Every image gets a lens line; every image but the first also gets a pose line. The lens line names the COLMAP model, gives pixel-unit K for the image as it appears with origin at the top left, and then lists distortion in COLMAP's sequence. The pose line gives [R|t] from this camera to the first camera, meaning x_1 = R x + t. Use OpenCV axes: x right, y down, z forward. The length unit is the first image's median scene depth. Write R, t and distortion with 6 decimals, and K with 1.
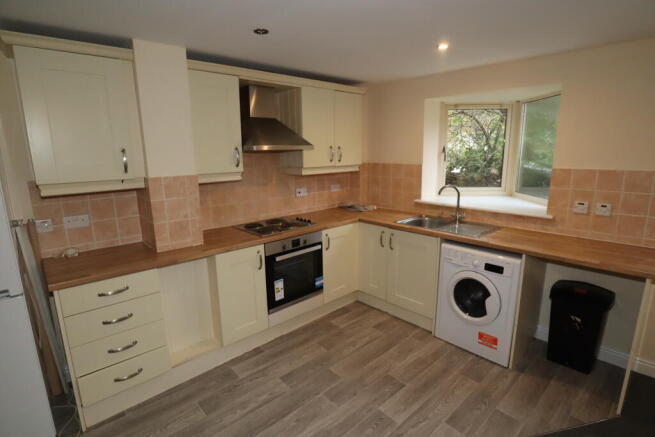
lens RADIAL K [[335.3, 0, 327.5], [0, 335.3, 218.5], [0, 0, 1]] dist [-0.001708, -0.000292]
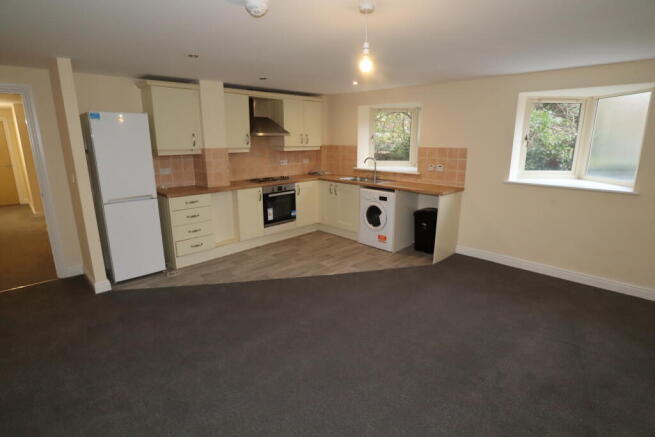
lens RADIAL K [[346.5, 0, 327.5], [0, 346.5, 218.5], [0, 0, 1]] dist [-0.001615, -0.000276]
pose [[0.999527, 0.003600, 0.030535, 0.102267], [-0.004318, 0.999715, 0.023472, 0.187701], [-0.030442, -0.023593, 0.999258, -0.843465]]
